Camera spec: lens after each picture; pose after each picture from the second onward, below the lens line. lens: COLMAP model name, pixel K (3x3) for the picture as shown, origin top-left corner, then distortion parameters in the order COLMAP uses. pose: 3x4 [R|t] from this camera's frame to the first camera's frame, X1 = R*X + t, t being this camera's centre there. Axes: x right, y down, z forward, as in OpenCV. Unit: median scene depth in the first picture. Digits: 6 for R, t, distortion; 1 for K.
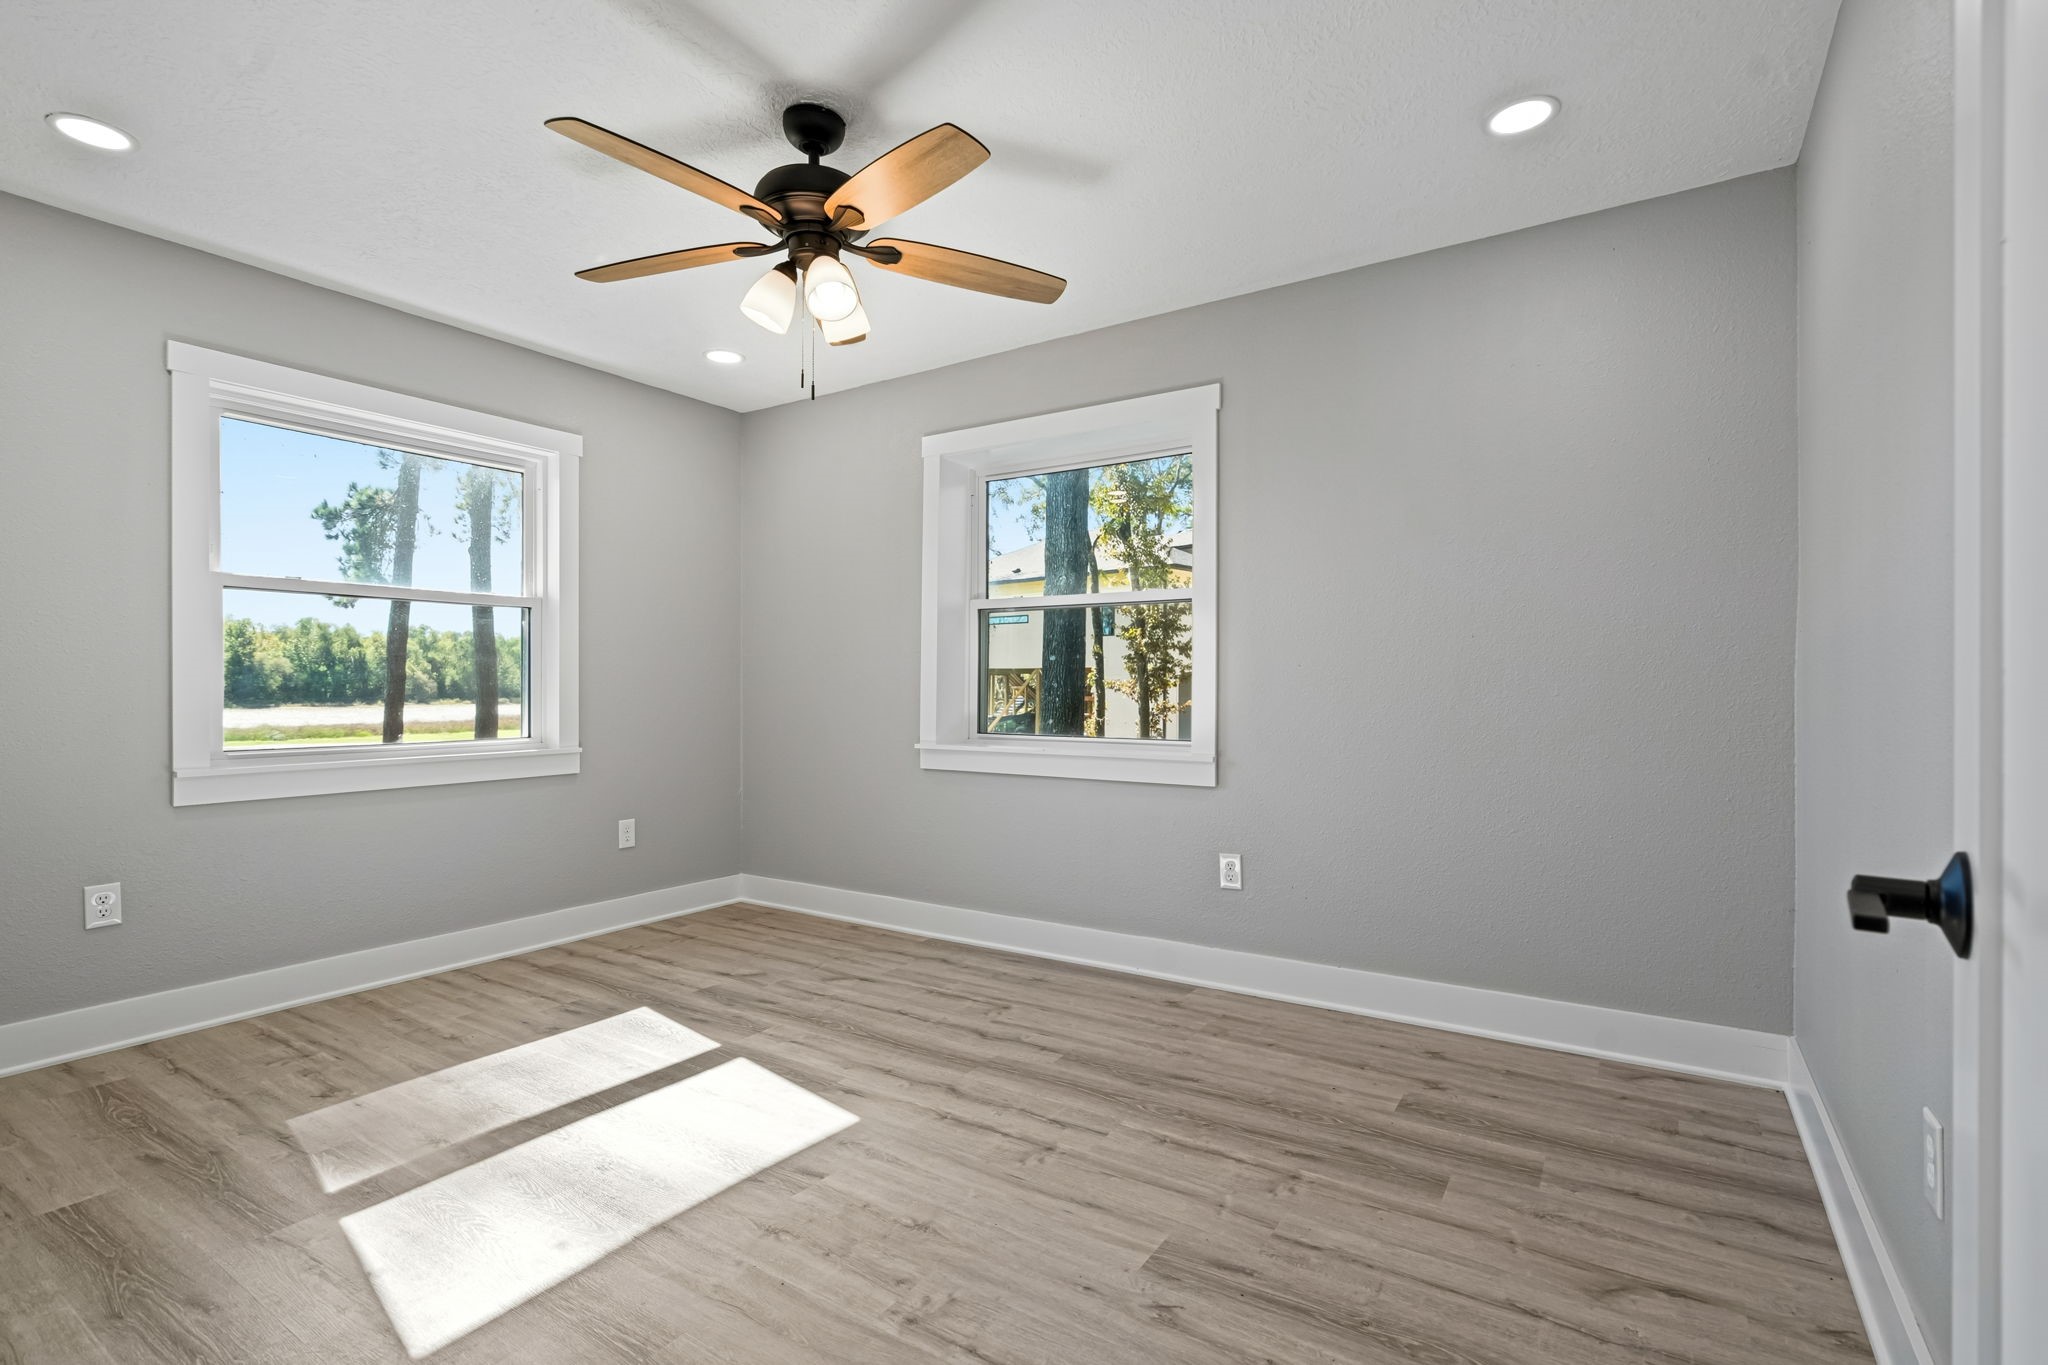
lens RADIAL K [[943.6, 0, 1018.8], [0, 943.6, 687.0], [0, 0, 1]] dist [0.000131, 0.000366]
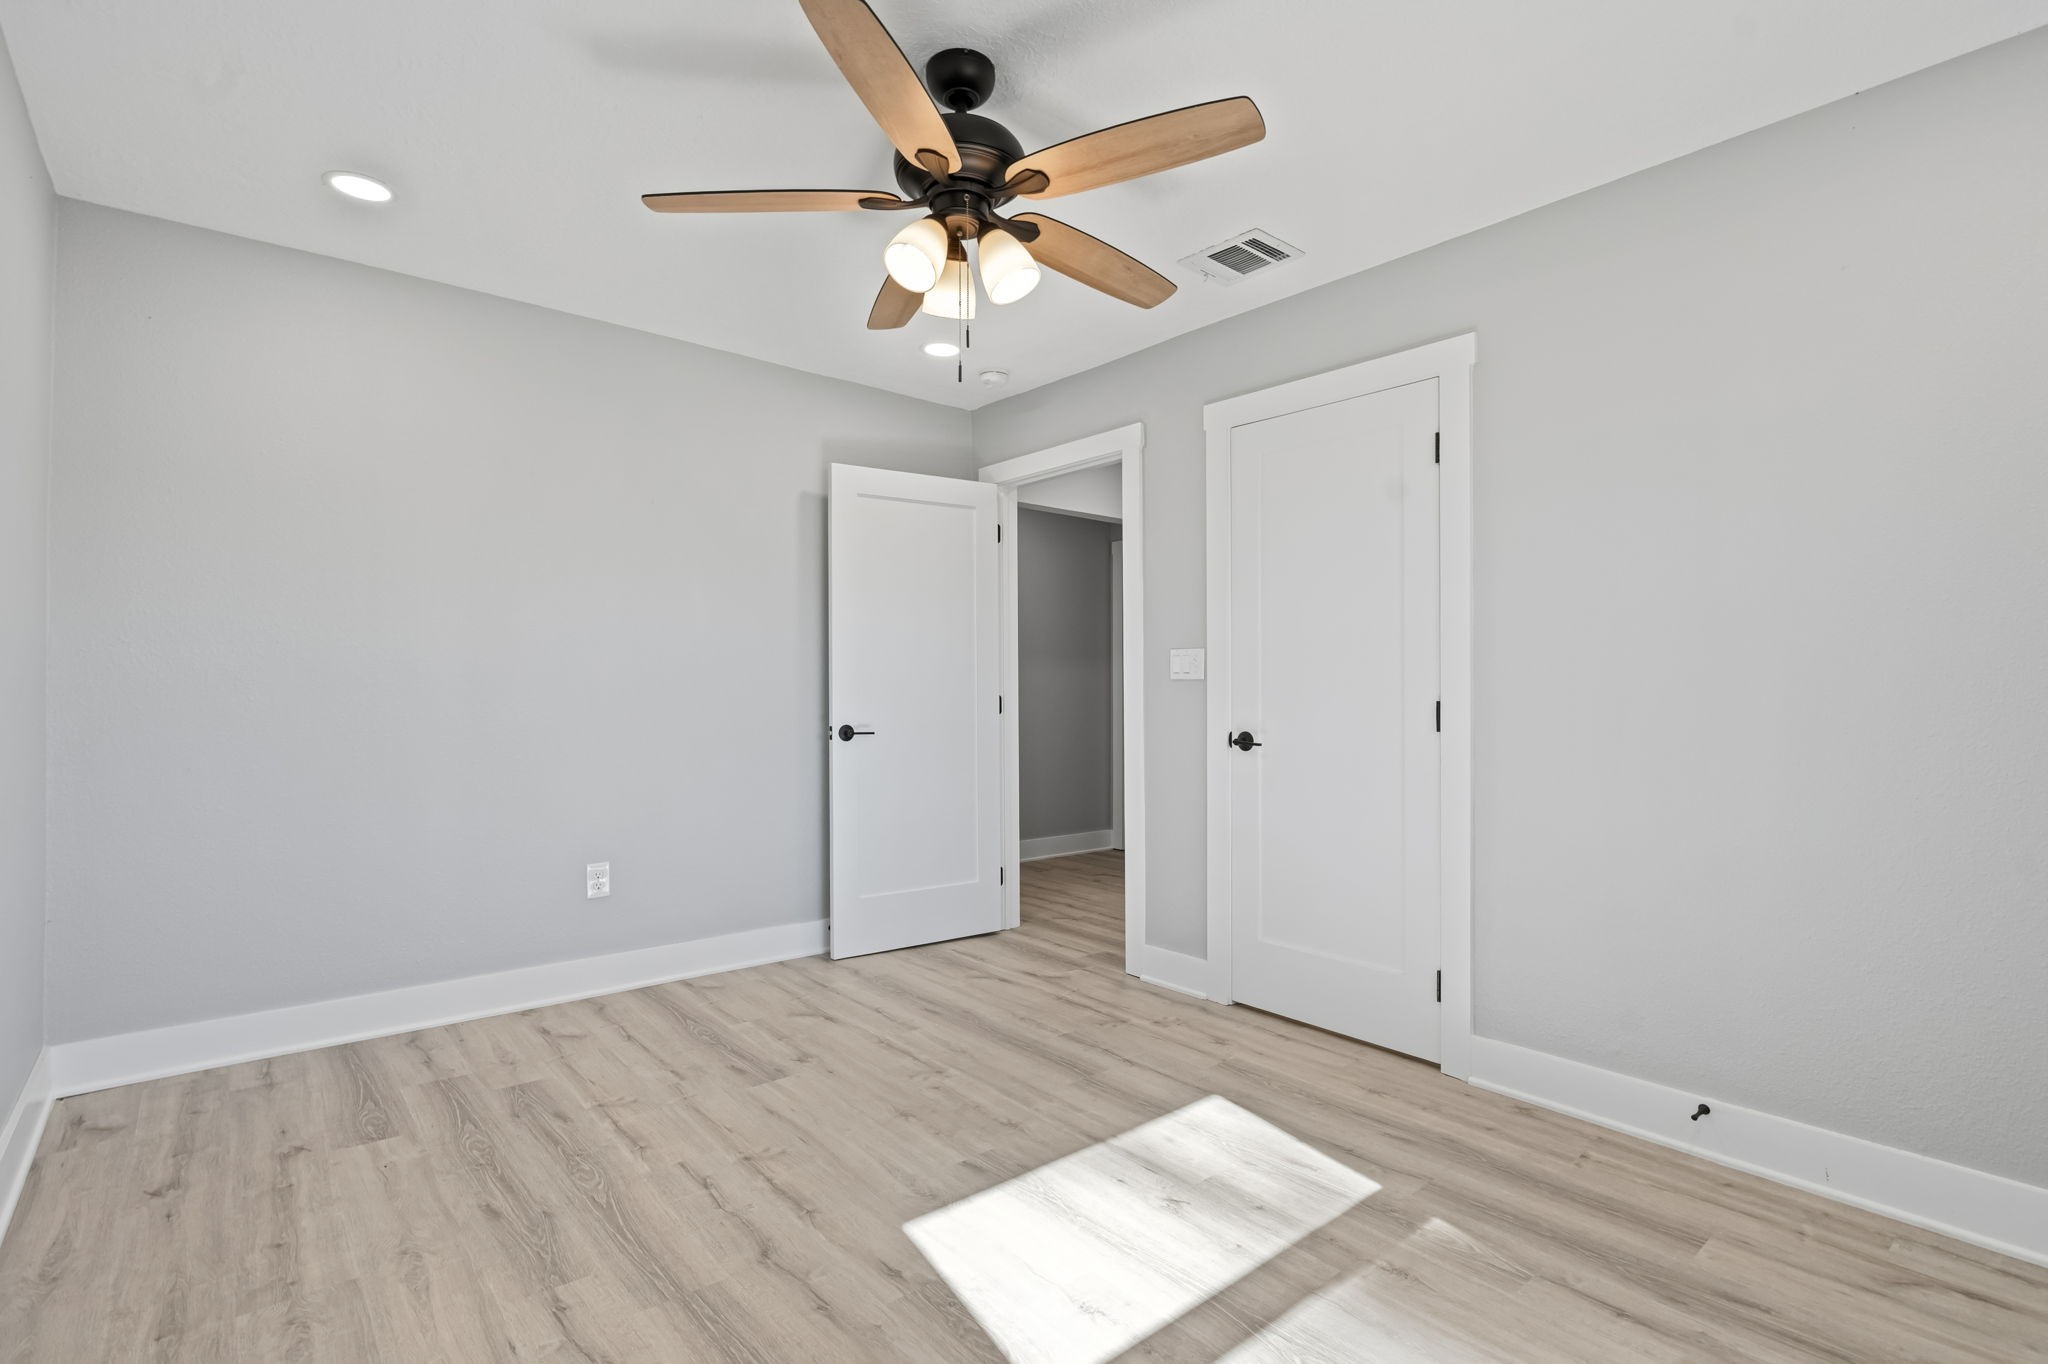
lens RADIAL K [[943.6, 0, 1018.8], [0, 943.6, 686.5], [0, 0, 1]] dist [0.000131, 0.000366]
pose [[-0.957041, -0.001026, 0.289950, -0.556342], [-0.001675, 0.999997, -0.001990, -0.021208], [-0.289947, -0.002390, -0.957040, 1.933031]]
